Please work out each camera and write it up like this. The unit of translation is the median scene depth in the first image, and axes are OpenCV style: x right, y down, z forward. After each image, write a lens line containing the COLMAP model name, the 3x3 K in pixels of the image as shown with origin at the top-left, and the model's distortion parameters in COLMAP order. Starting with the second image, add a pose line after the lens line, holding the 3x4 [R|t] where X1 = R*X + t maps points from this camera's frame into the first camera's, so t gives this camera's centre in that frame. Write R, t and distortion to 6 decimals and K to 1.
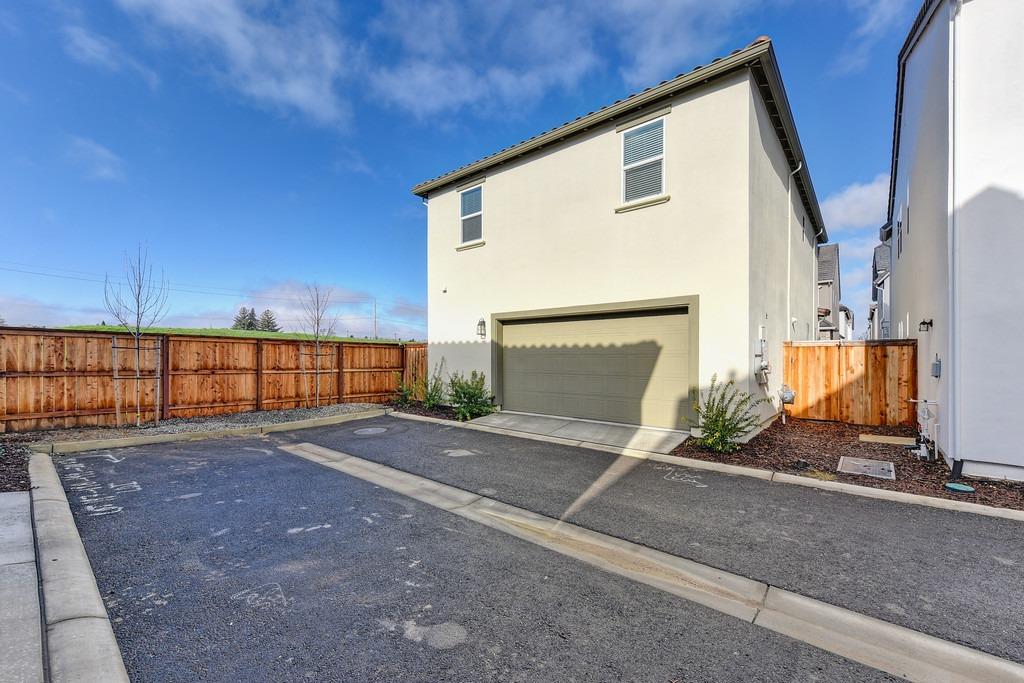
lens RADIAL K [[417.5, 0, 517.1], [0, 417.5, 355.7], [0, 0, 1]] dist [0.008687, -0.000131]
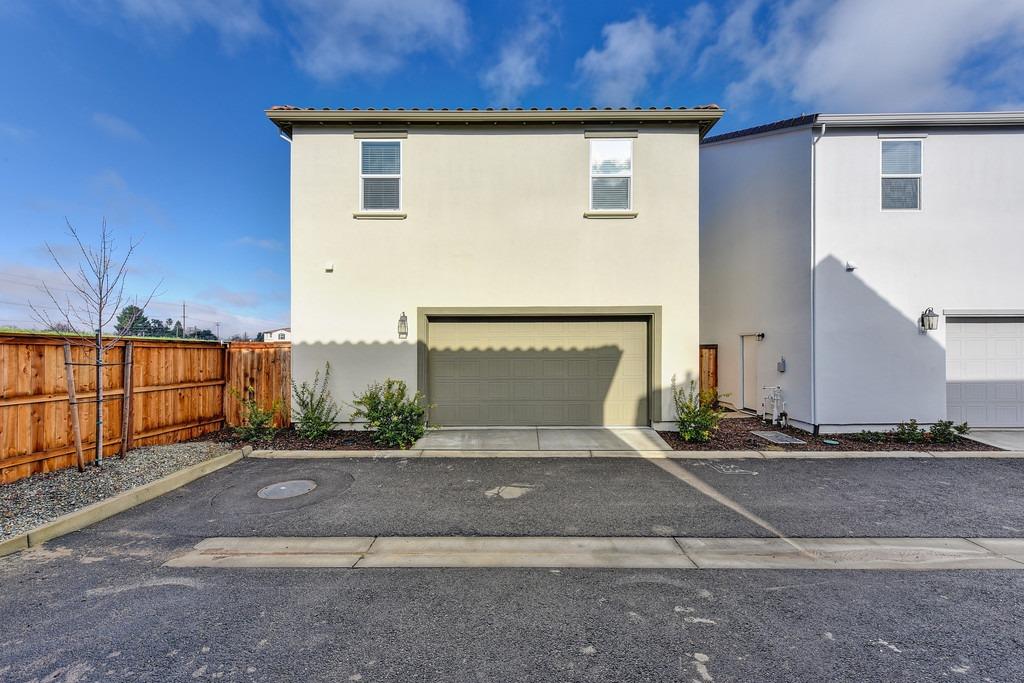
lens RADIAL K [[409.1, 0, 527.3], [0, 409.1, 349.2], [0, 0, 1]] dist [0.008807, -0.003063]
pose [[0.766242, -0.000712, 0.642552, -0.532706], [0.003216, 0.999991, -0.002727, -0.024296], [-0.642544, 0.004156, 0.766238, 0.357781]]
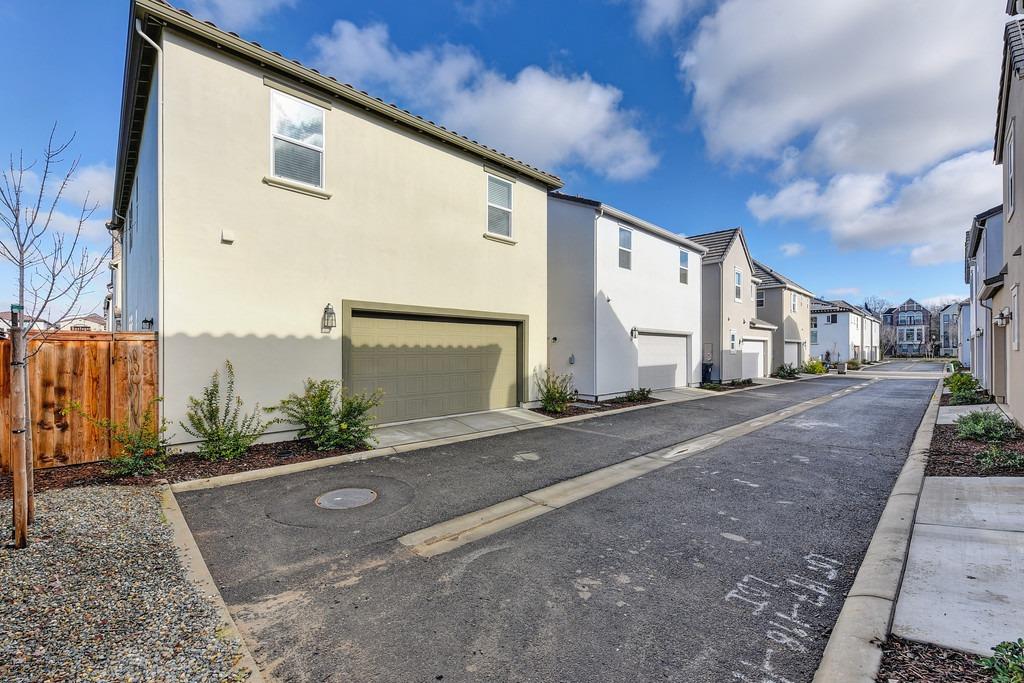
lens RADIAL K [[409.1, 0, 527.3], [0, 409.1, 349.2], [0, 0, 1]] dist [0.008807, -0.003063]
pose [[0.100349, 0.001874, 0.994951, -0.986061], [-0.003204, 0.999994, -0.001561, -0.018357], [-0.994947, -0.003031, 0.100354, 0.806531]]
